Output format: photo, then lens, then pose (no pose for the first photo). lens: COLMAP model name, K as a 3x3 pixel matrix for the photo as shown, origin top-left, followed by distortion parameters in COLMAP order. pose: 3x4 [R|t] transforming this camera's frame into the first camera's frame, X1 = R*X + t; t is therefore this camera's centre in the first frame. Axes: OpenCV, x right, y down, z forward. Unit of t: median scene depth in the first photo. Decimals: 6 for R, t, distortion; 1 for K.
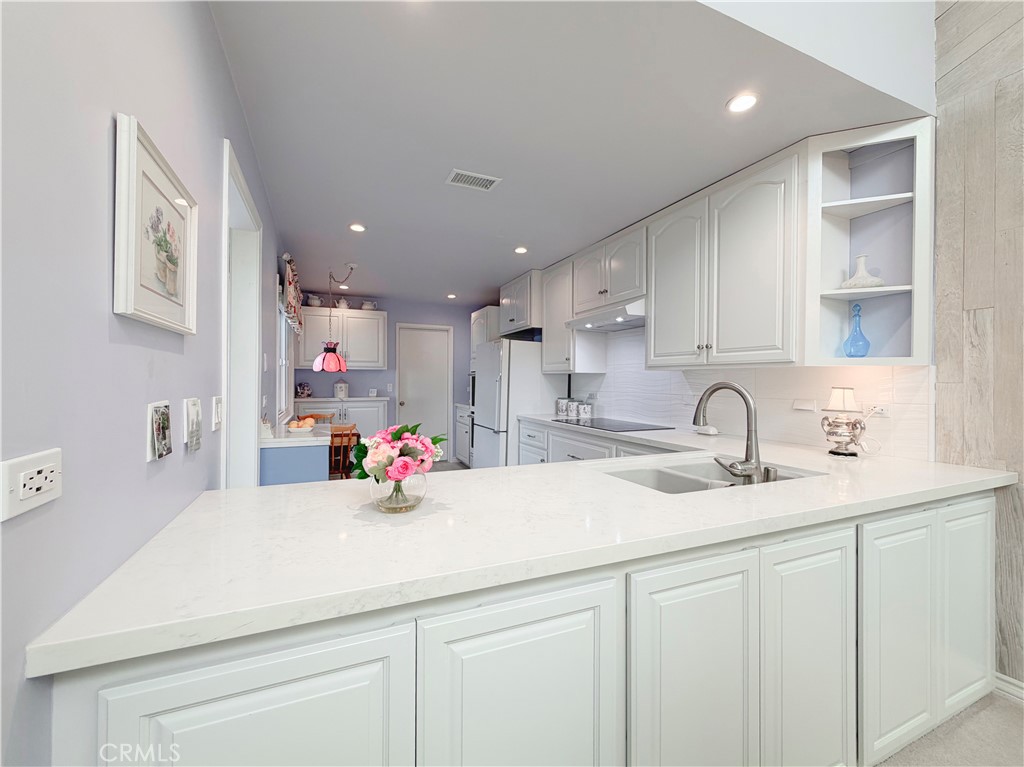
lens RADIAL K [[412.8, 0, 512.2], [0, 412.8, 375.0], [0, 0, 1]] dist [-0.000295, 0.000183]
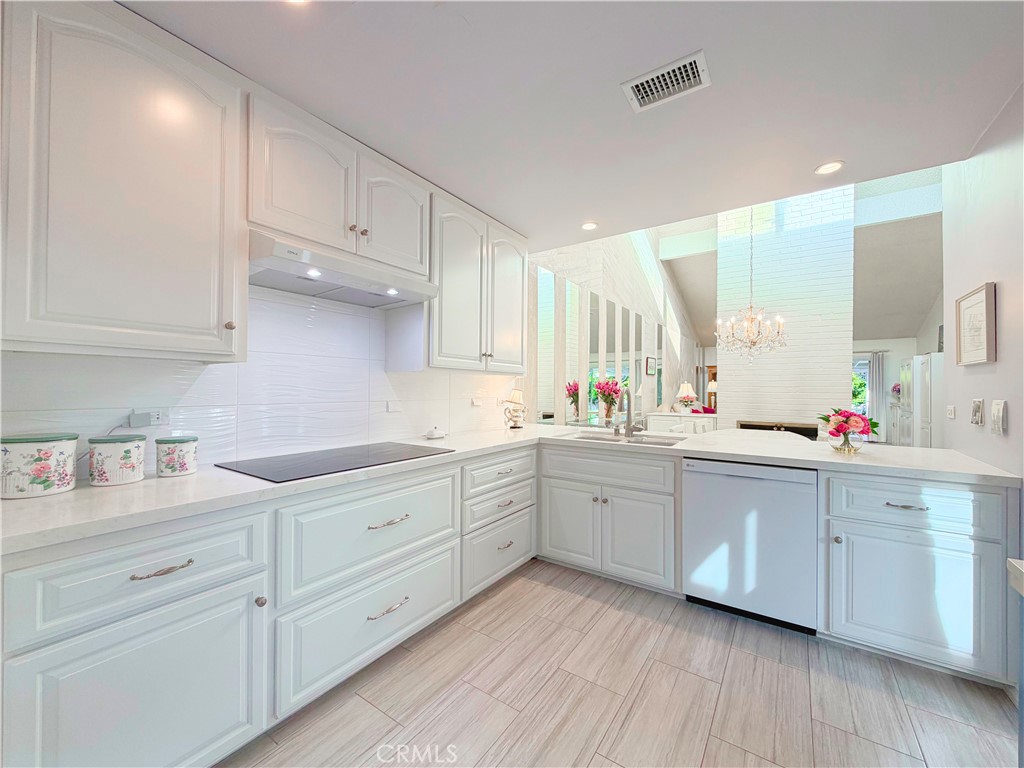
lens RADIAL K [[412.8, 0, 501.5], [0, 412.8, 384.7], [0, 0, 1]] dist [-0.000295, 0.000183]
pose [[-0.513936, 0.000123, 0.857829, -0.297482], [-0.021835, 0.999674, -0.013225, 0.014866], [-0.857551, -0.025528, -0.513765, 0.871336]]
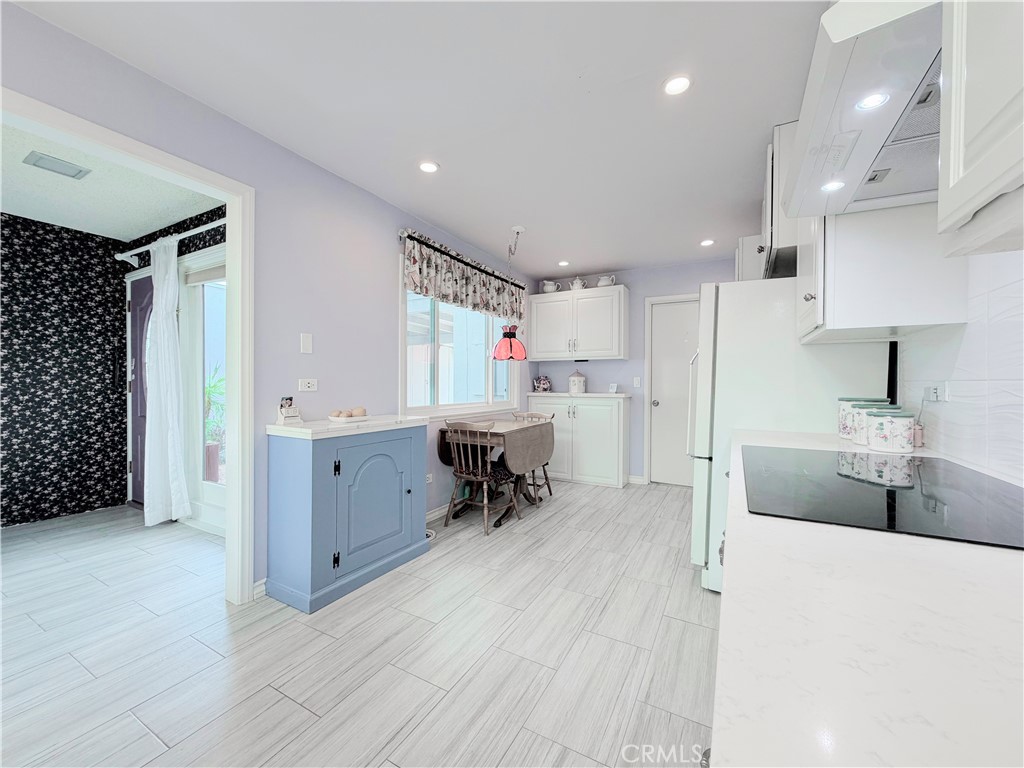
lens RADIAL K [[412.8, 0, 513.0], [0, 412.8, 383.1], [0, 0, 1]] dist [-0.000295, 0.000183]
pose [[0.621494, -0.000418, -0.783419, 0.239240], [0.011501, 0.999897, 0.008590, 0.032845], [0.783335, -0.014349, 0.621434, 0.471794]]
